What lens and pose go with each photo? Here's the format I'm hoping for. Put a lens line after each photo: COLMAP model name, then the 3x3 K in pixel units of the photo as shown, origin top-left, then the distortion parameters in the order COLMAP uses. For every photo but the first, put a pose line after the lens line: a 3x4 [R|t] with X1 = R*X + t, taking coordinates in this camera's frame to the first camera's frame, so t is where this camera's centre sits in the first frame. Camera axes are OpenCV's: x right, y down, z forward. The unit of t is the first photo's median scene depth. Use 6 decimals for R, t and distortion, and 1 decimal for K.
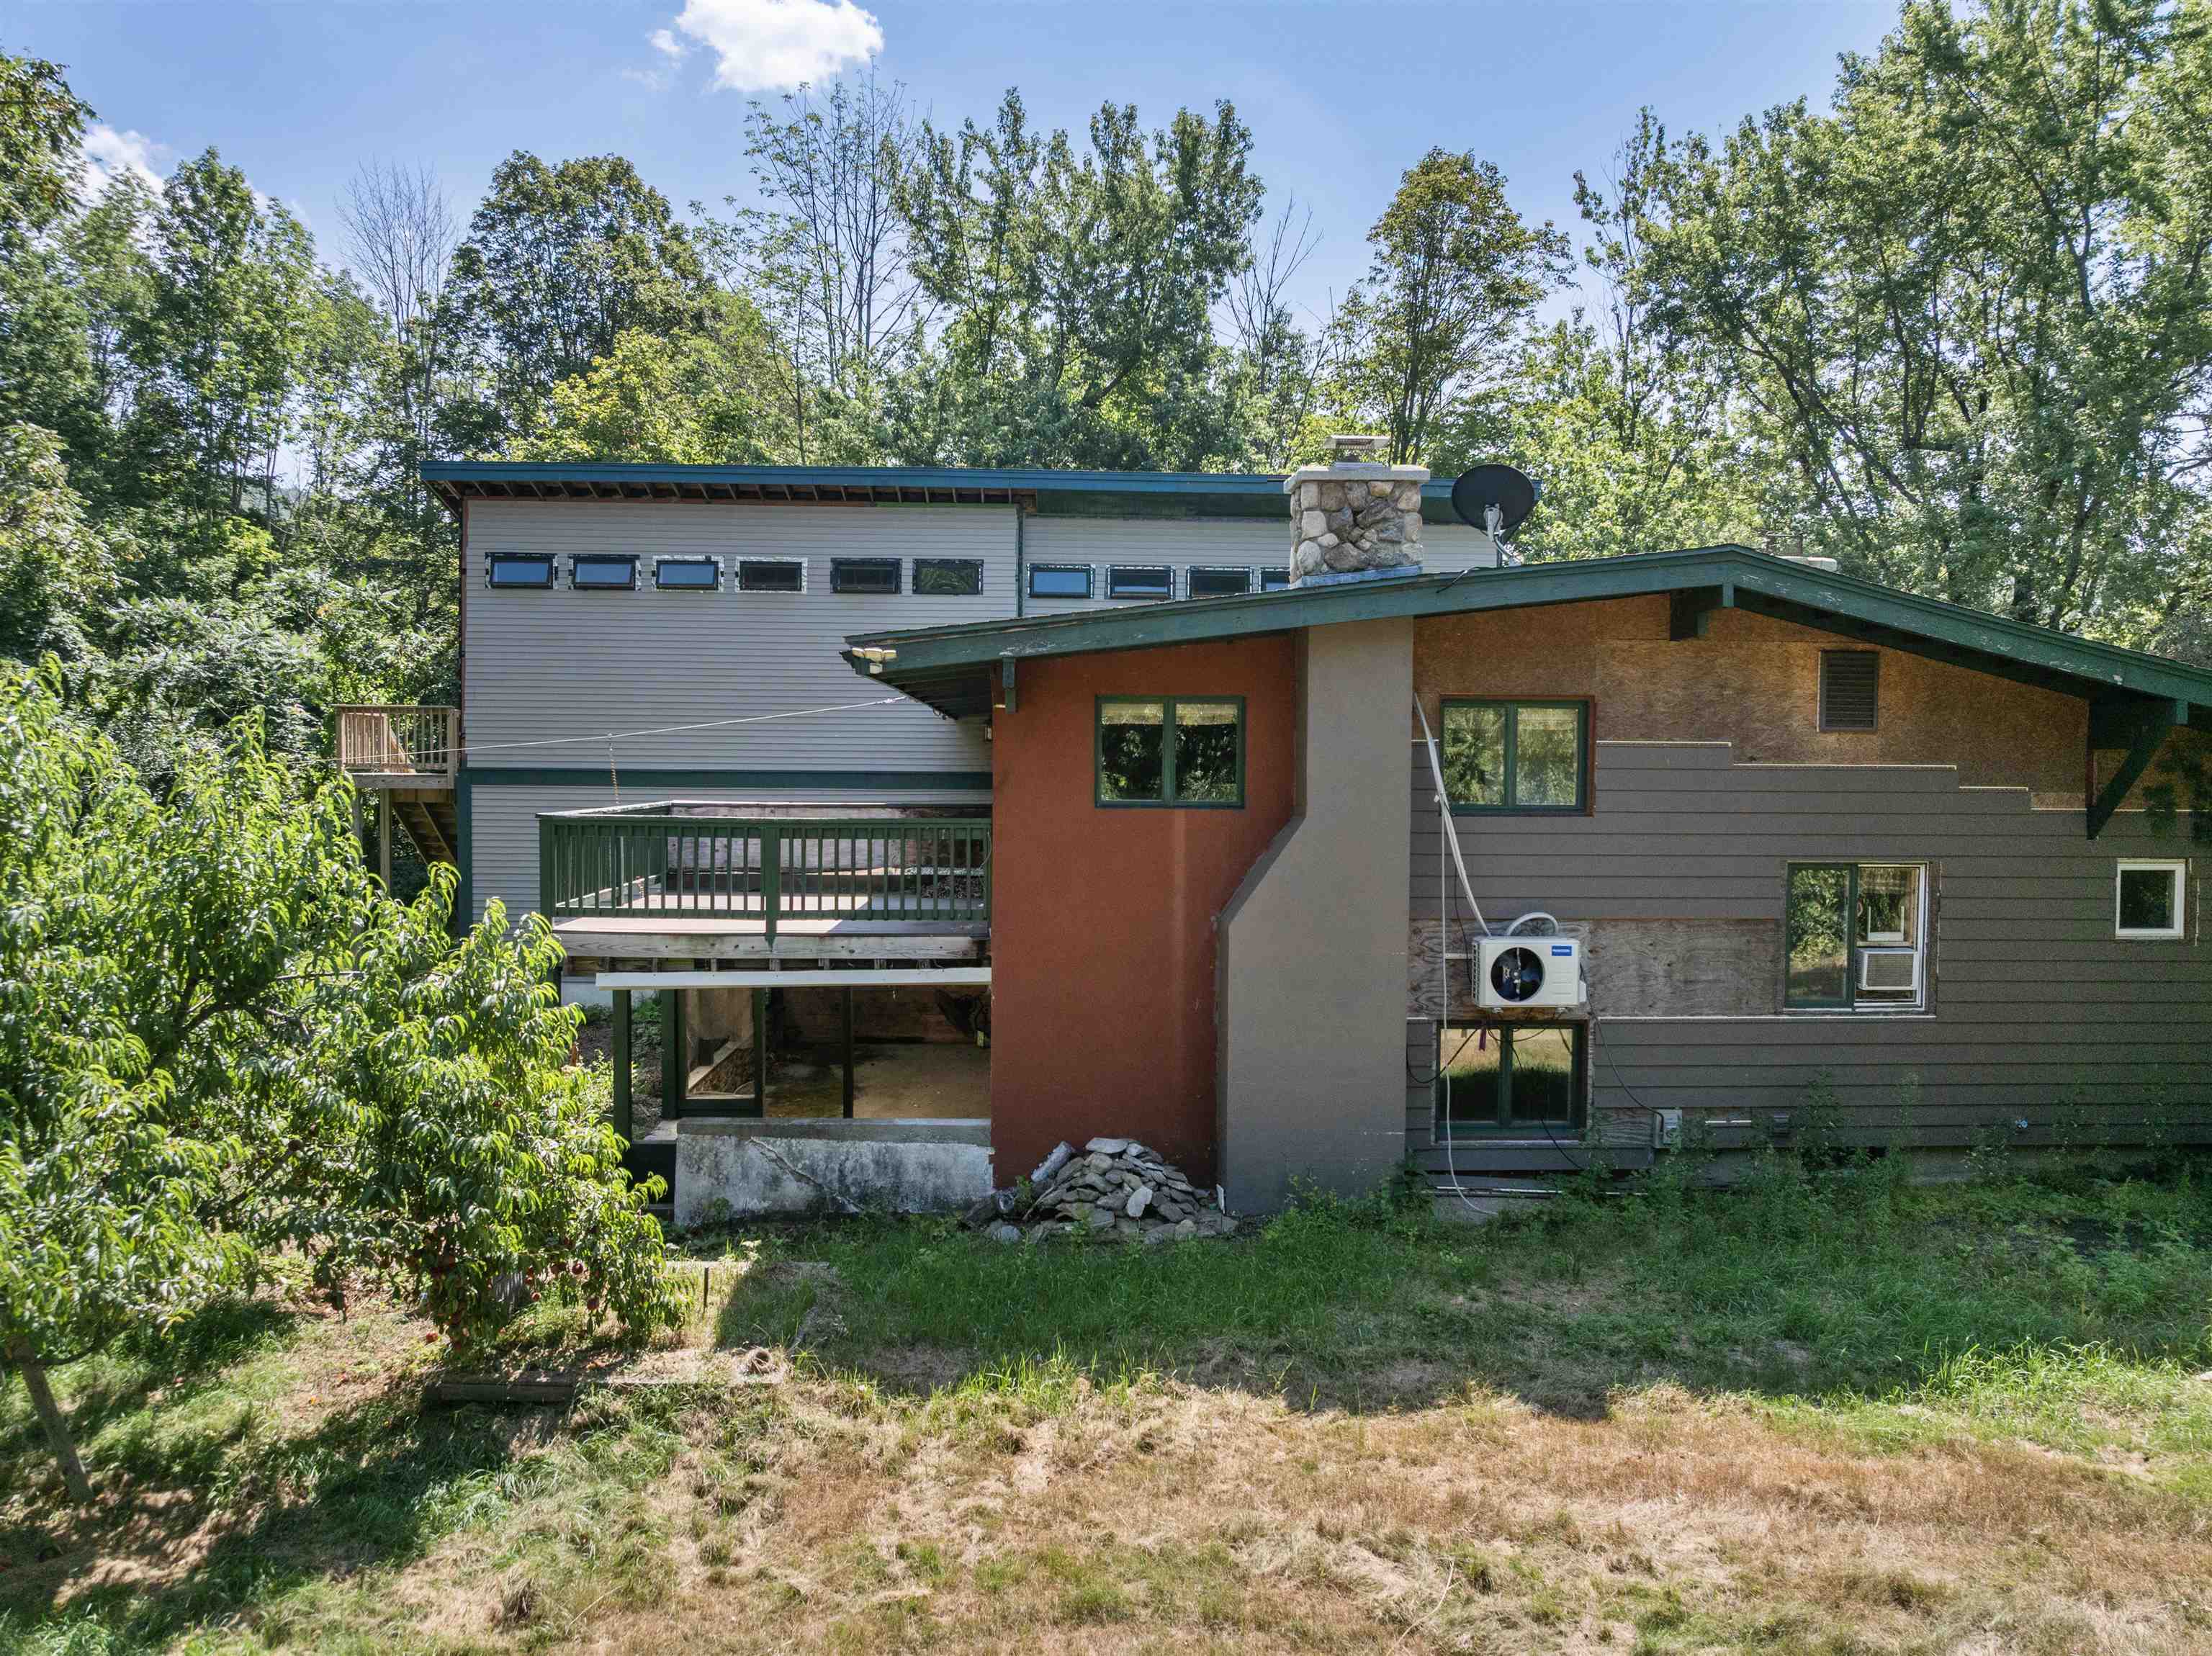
lens RADIAL K [[1558.7, 0, 1108.3], [0, 1558.7, 821.8], [0, 0, 1]] dist [-0.034663, -0.003155]
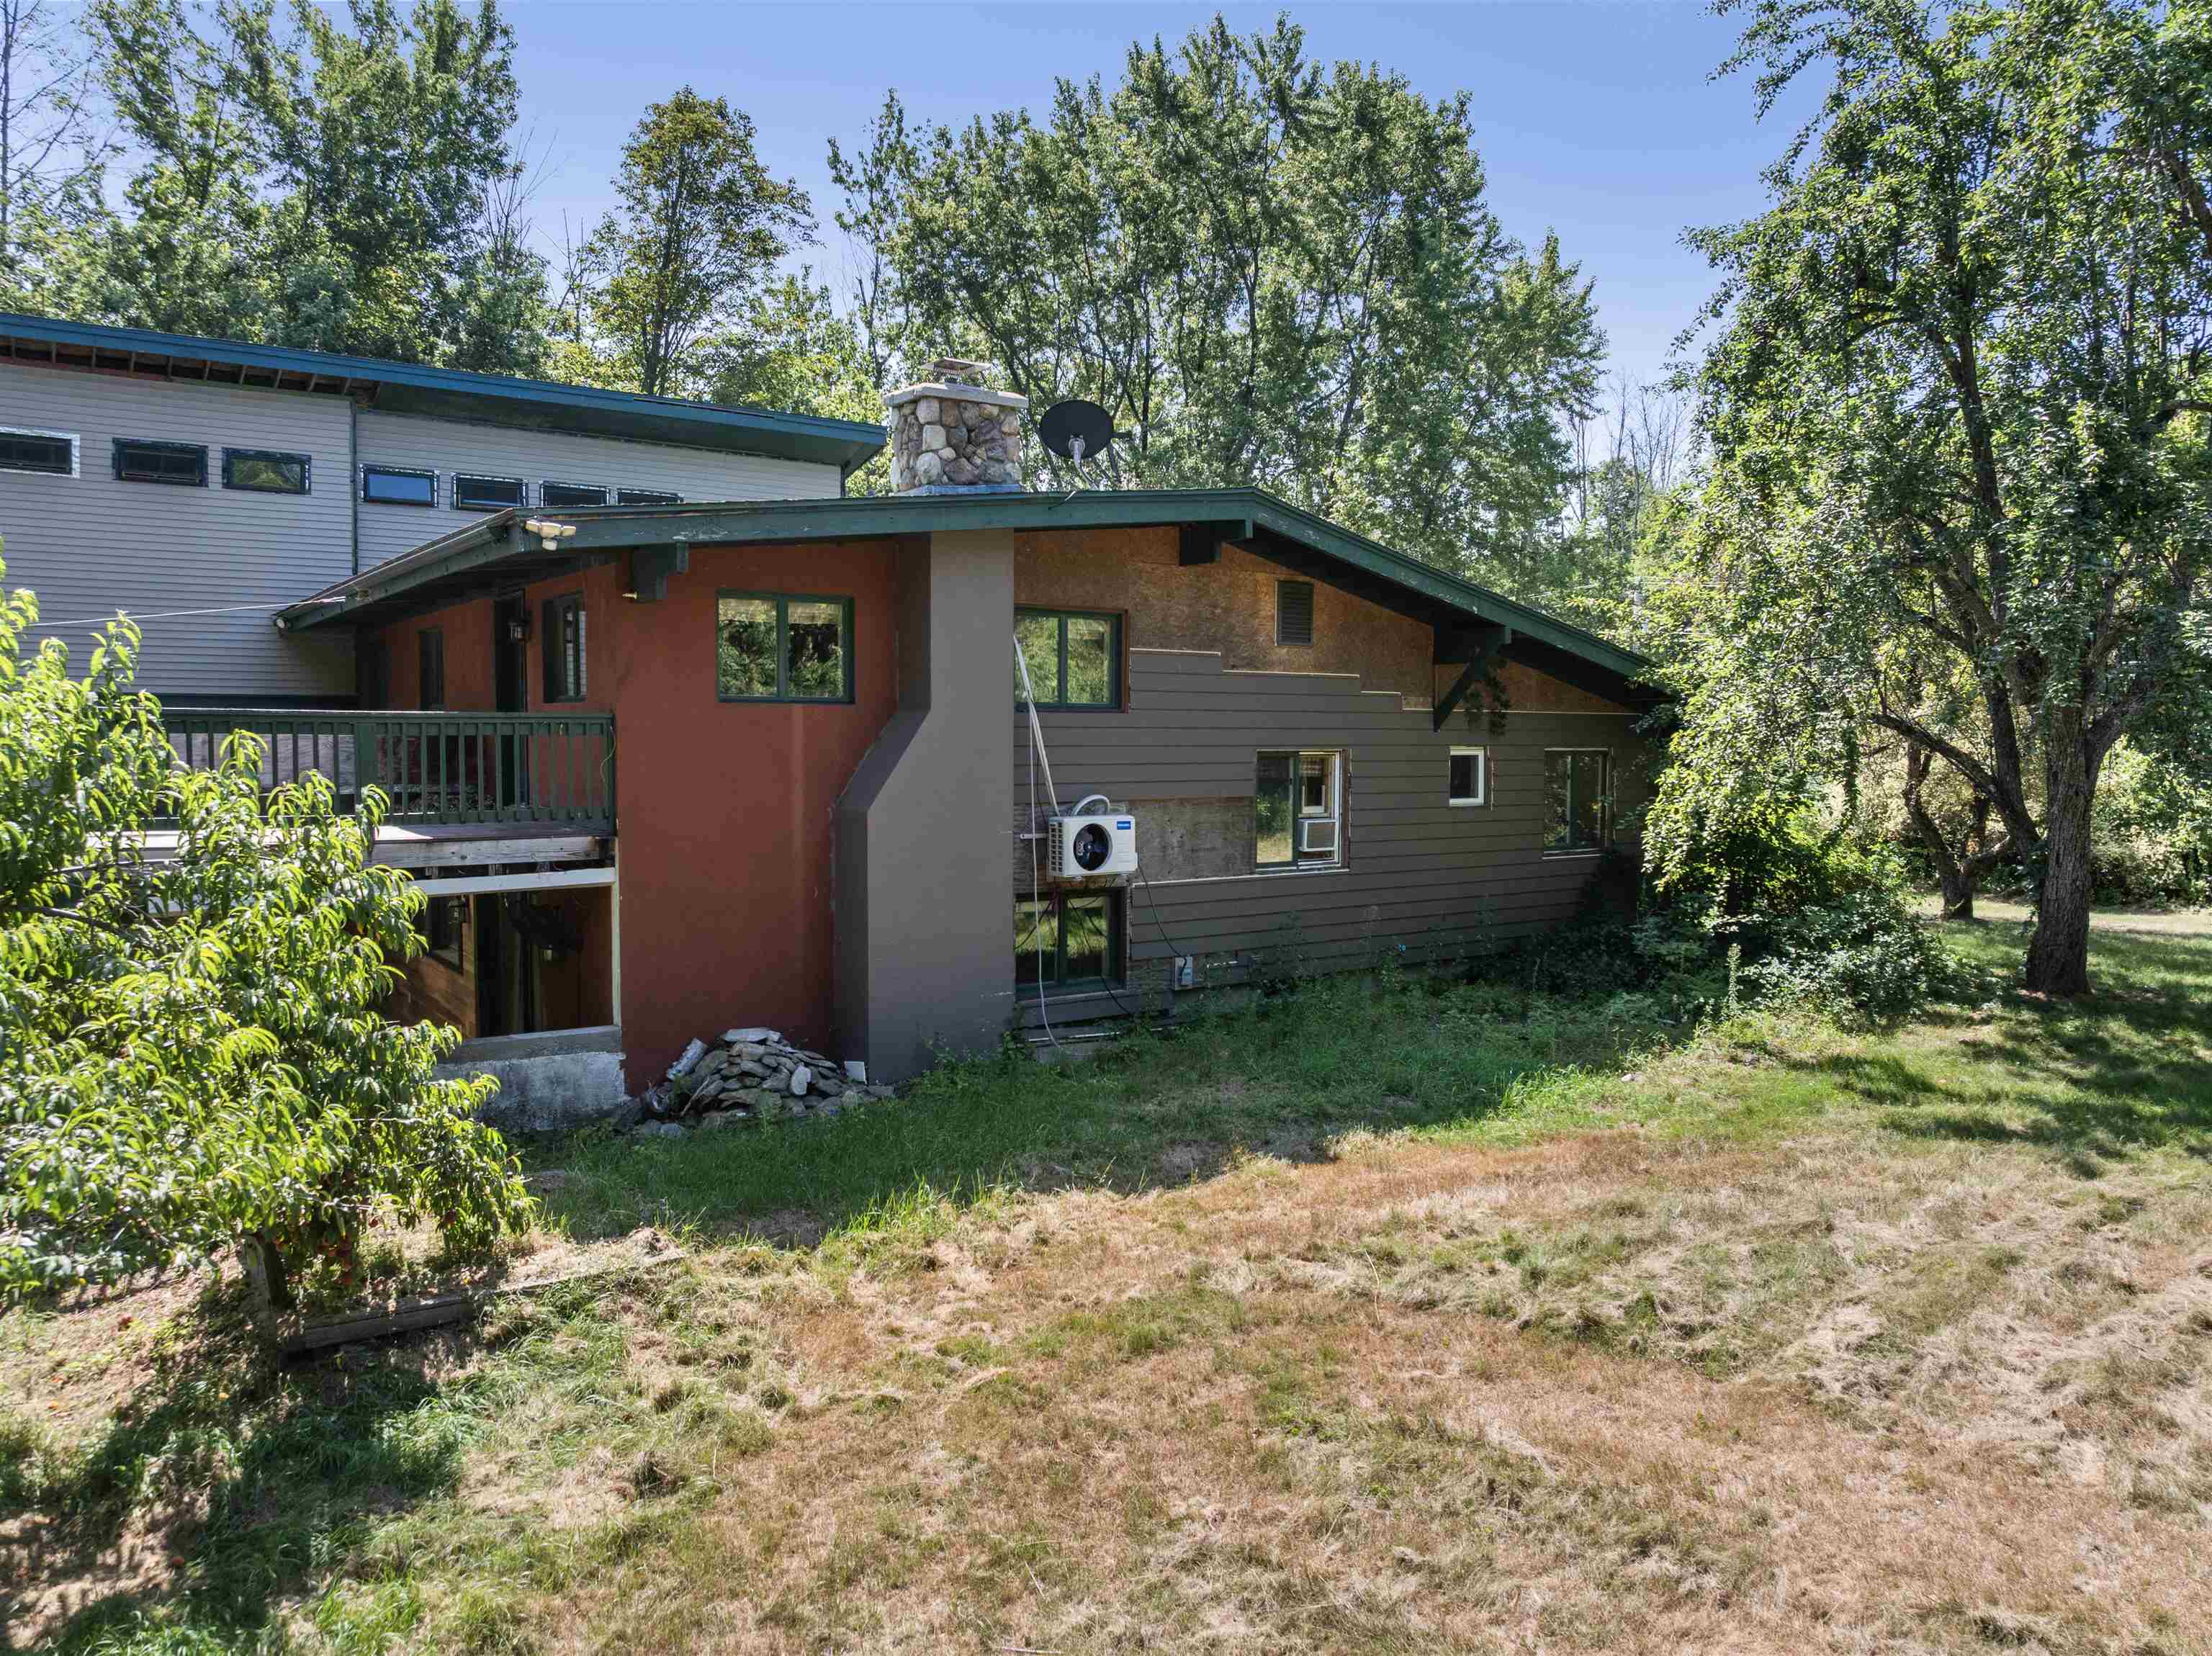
lens RADIAL K [[1558.7, 0, 1114.1], [0, 1558.7, 825.0], [0, 0, 1]] dist [-0.034663, -0.003155]
pose [[0.833411, -0.036285, 0.551462, -0.351340], [0.021998, 0.999230, 0.032503, 0.043166], [-0.552216, -0.014957, 0.833567, 0.024779]]
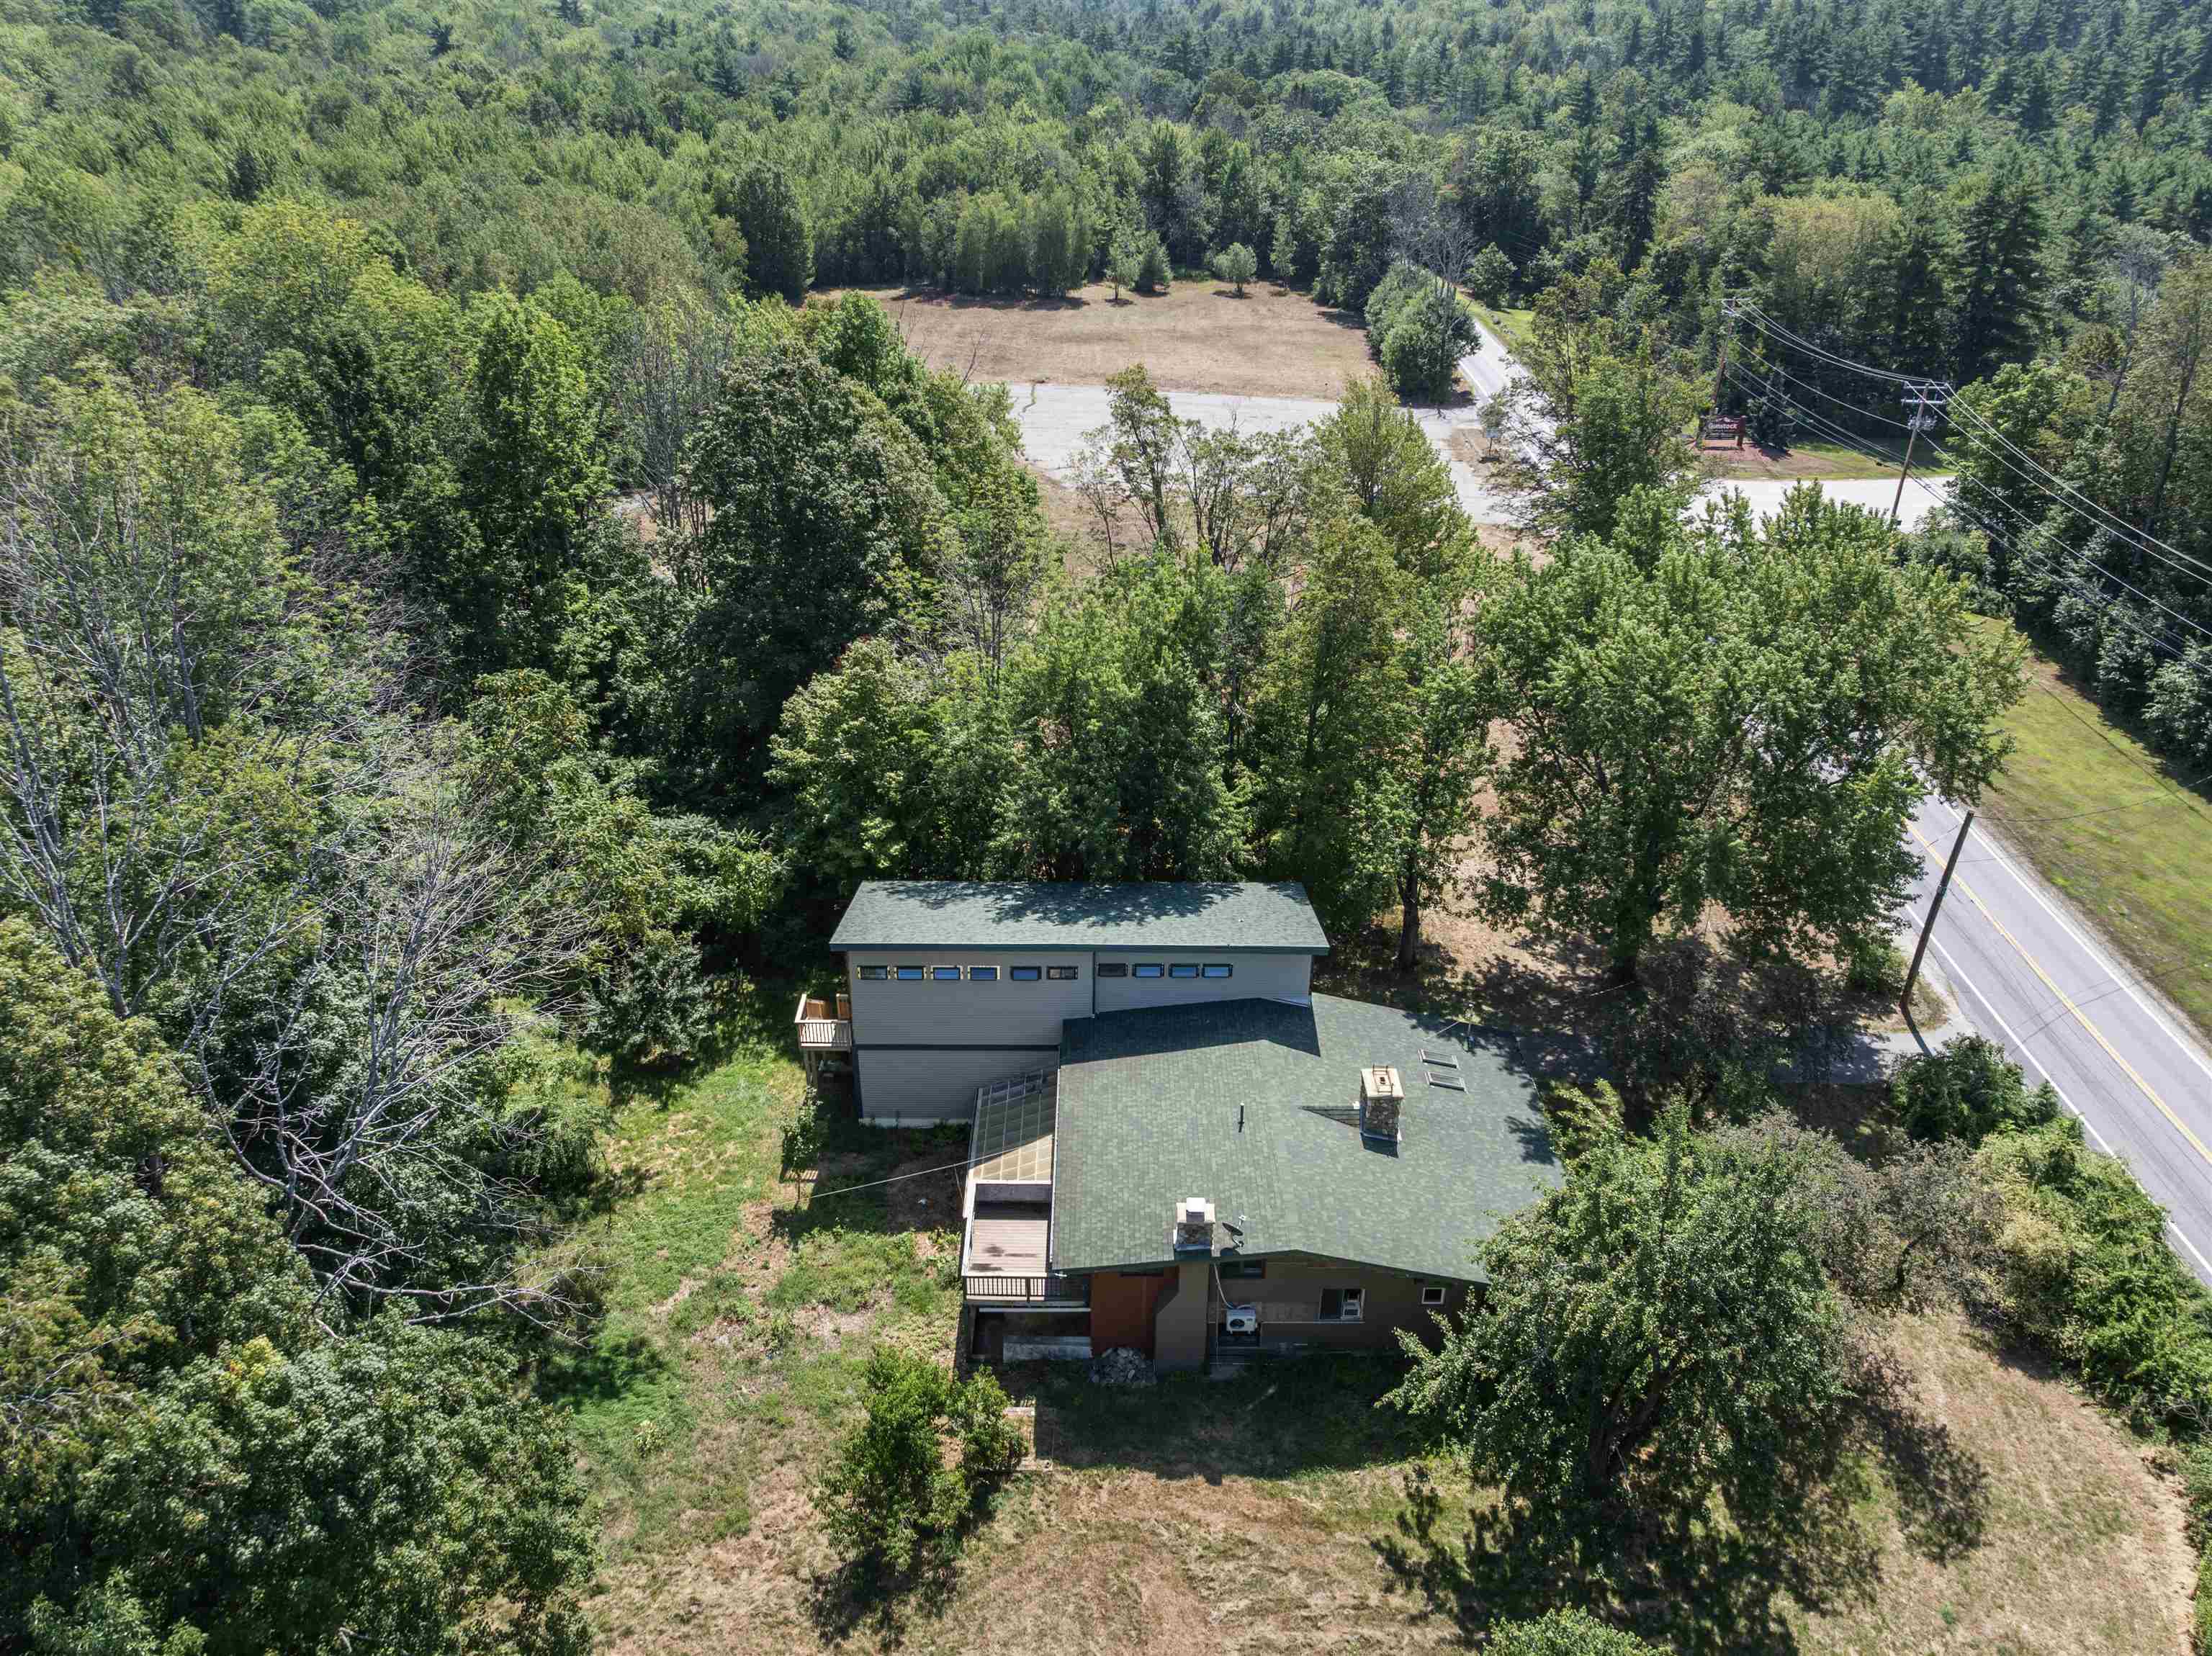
lens RADIAL K [[1558.7, 0, 1113.5], [0, 1558.7, 823.0], [0, 0, 1]] dist [-0.034663, -0.003155]
pose [[0.999461, 0.019512, -0.026405, 0.047498], [-0.006353, 0.903975, 0.427539, -2.423307], [0.032211, -0.427140, 0.903611, -1.719495]]
